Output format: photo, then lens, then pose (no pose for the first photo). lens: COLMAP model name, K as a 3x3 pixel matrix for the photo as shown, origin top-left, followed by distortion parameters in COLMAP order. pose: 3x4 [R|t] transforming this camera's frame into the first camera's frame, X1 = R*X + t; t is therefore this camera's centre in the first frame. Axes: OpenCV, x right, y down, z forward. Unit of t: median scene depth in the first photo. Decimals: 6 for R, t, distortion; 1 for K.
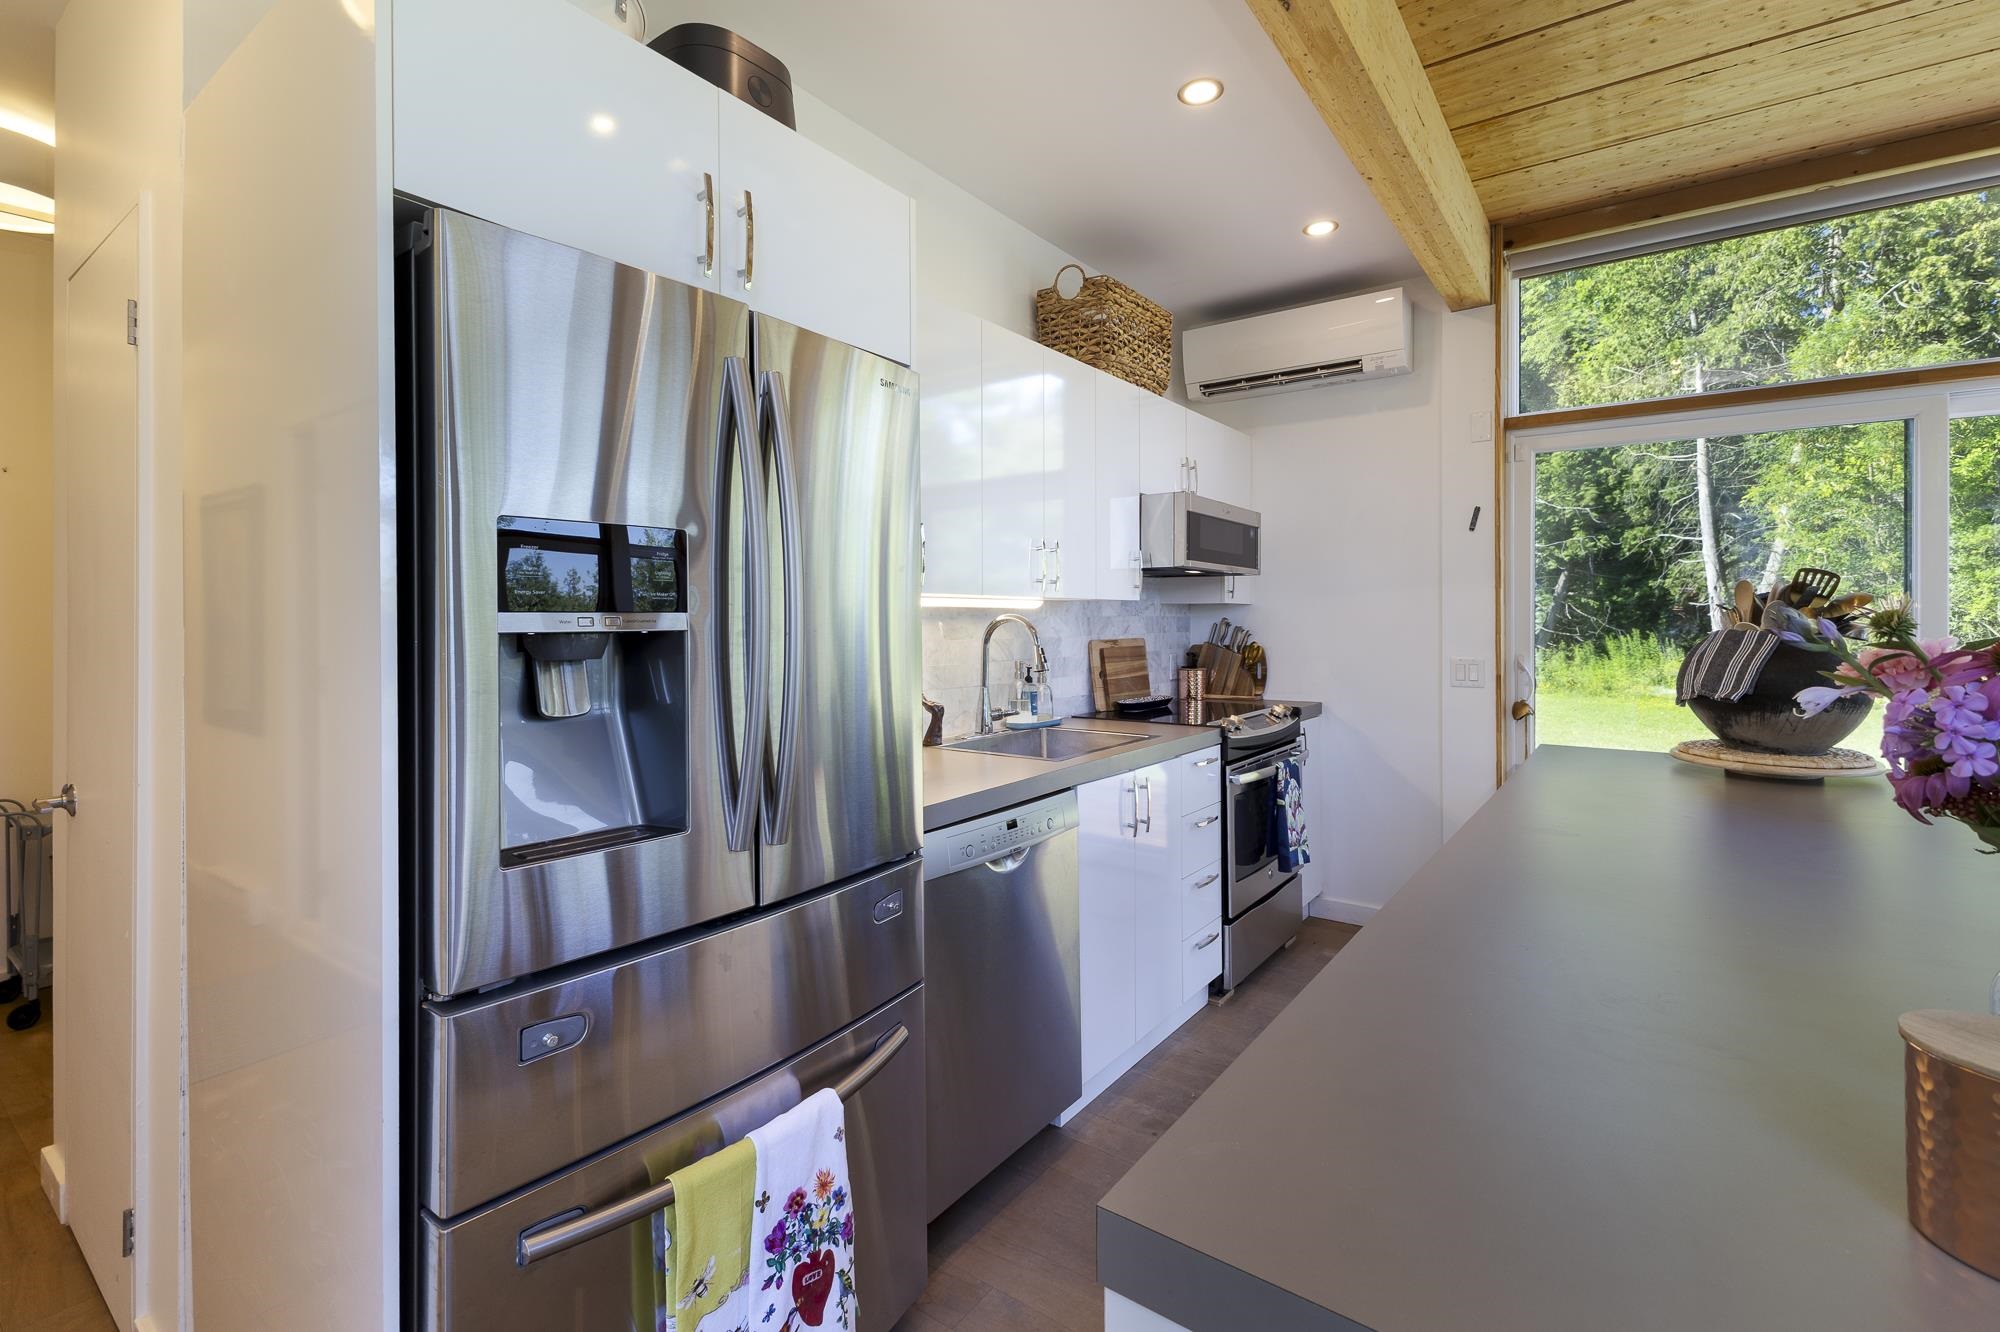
lens RADIAL K [[900.8, 0, 985.8], [0, 900.8, 636.0], [0, 0, 1]] dist [-0.005019, 0.000365]
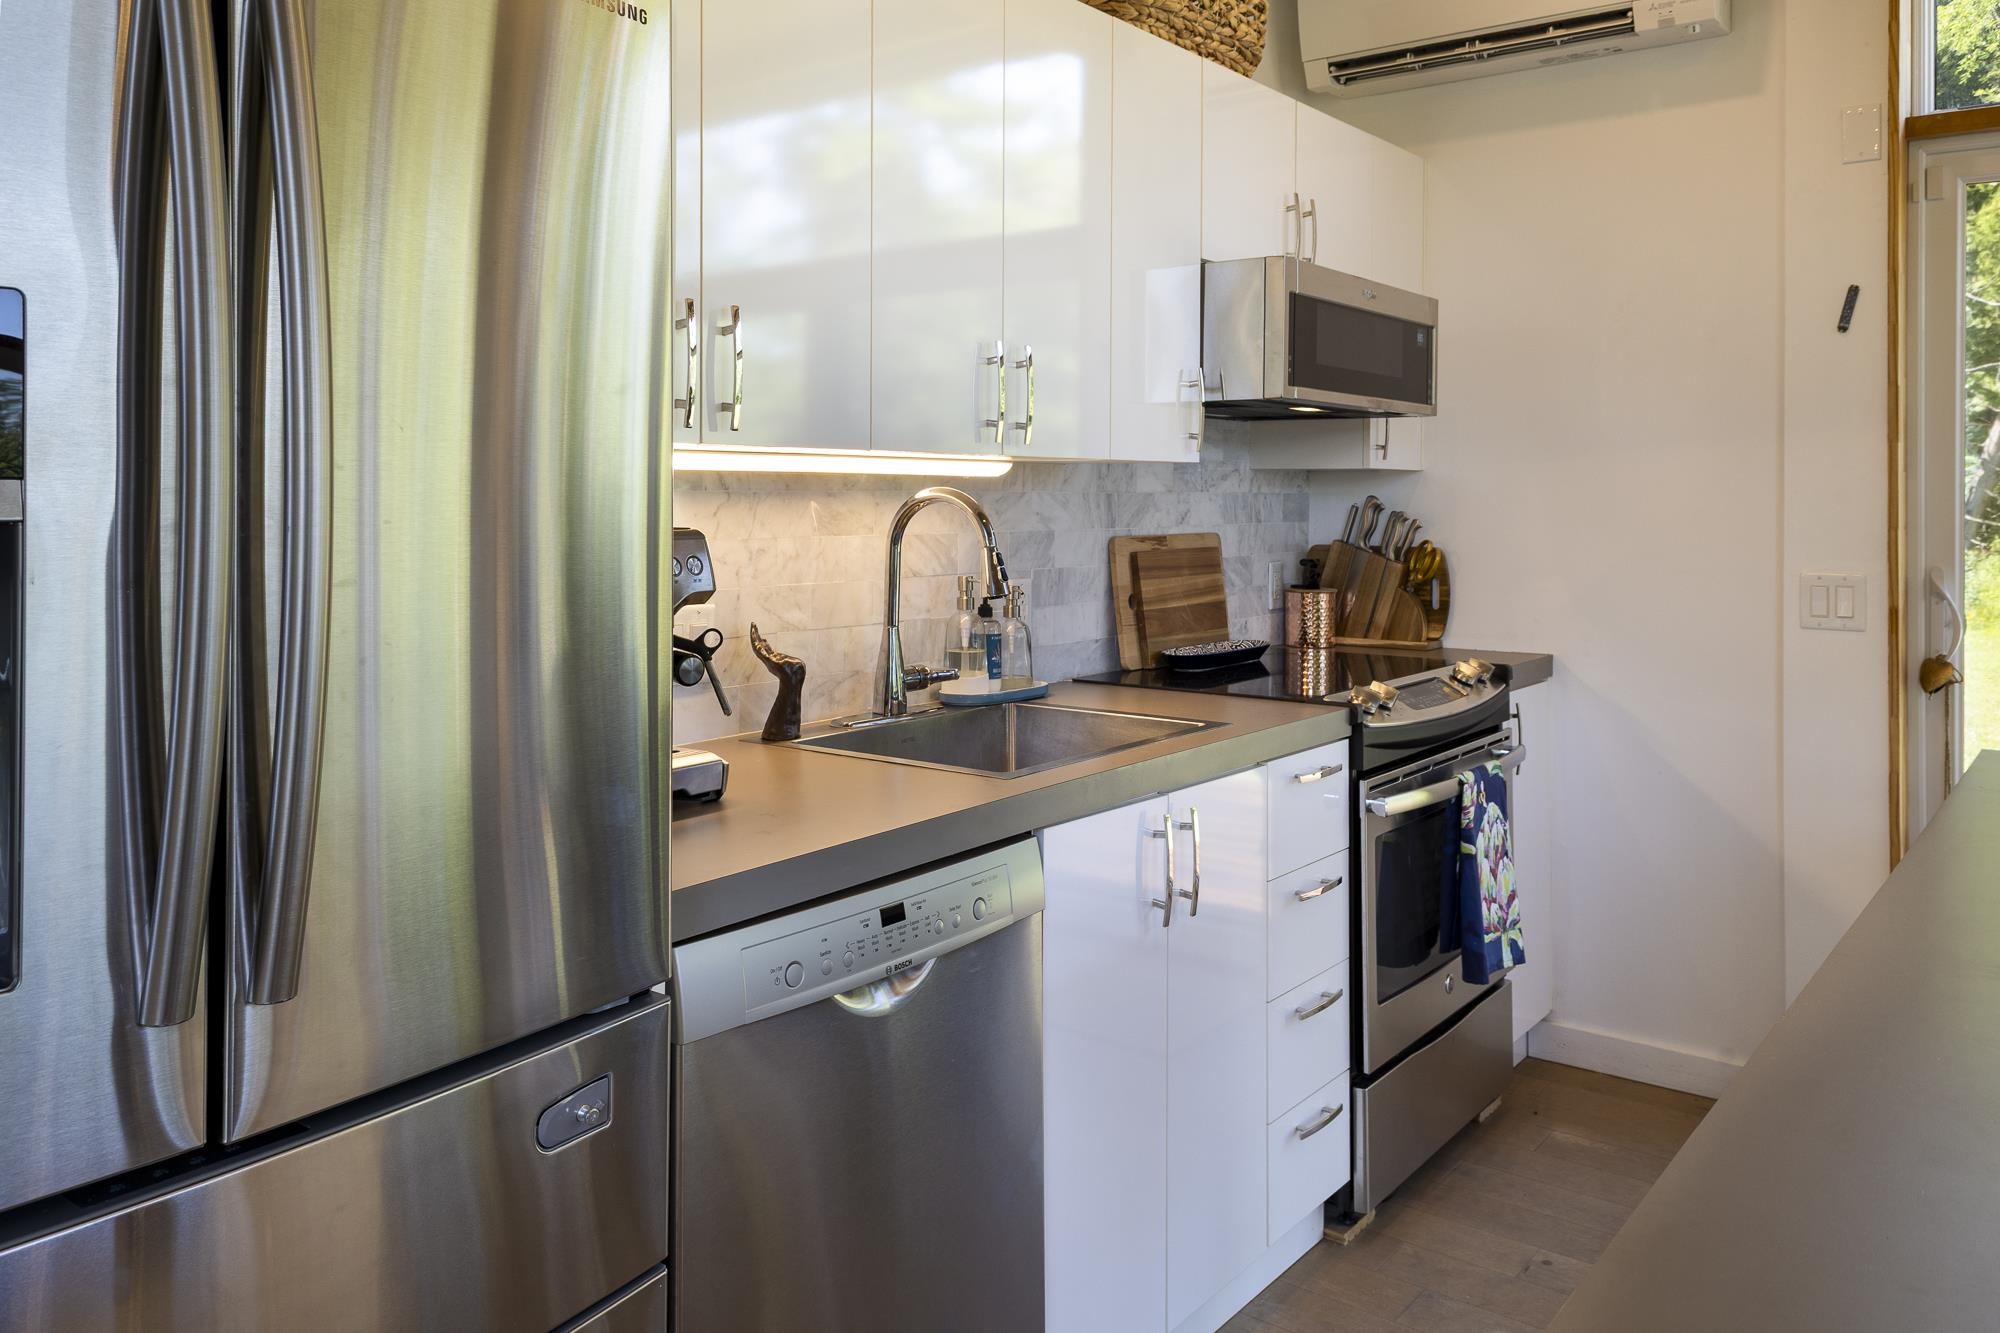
lens RADIAL K [[1519.7, 0, 967.9], [0, 1519.7, 522.8], [0, 0, 1]] dist [0.026015, -0.028932]
pose [[0.999759, 0.005295, -0.021316, 0.053788], [-0.005296, 0.999986, -0.000012, -0.003222], [0.021316, 0.000125, 0.999773, 0.105031]]
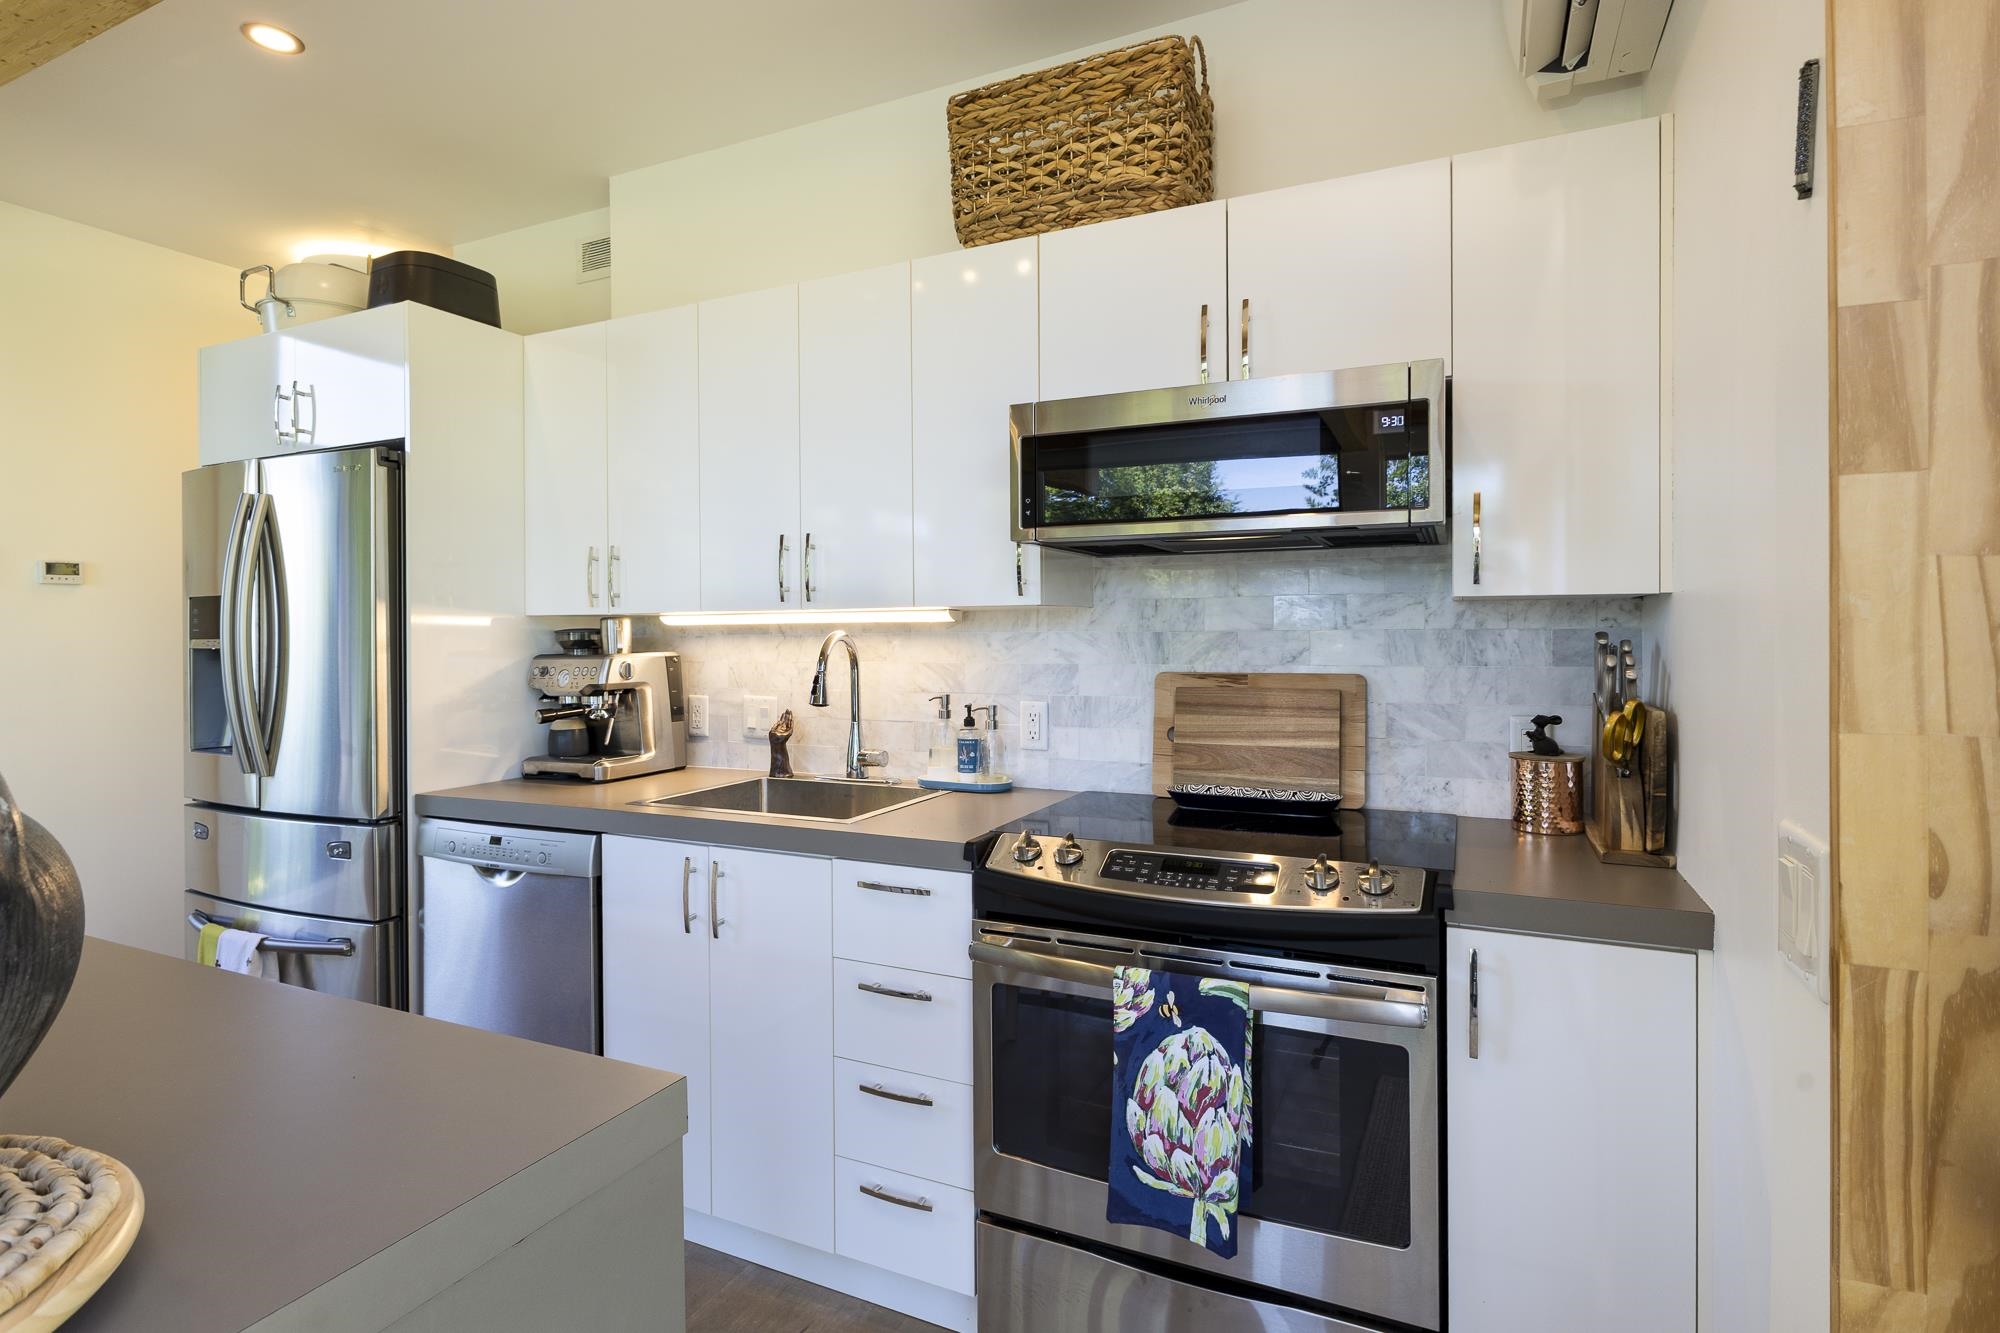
lens RADIAL K [[978.8, 0, 1004.7], [0, 978.8, 646.6], [0, 0, 1]] dist [0.001758, -0.000063]
pose [[0.201450, 0.016061, -0.979367, 0.767793], [-0.010278, 0.999845, 0.014282, -0.021097], [0.979445, 0.007189, 0.201584, 0.832467]]
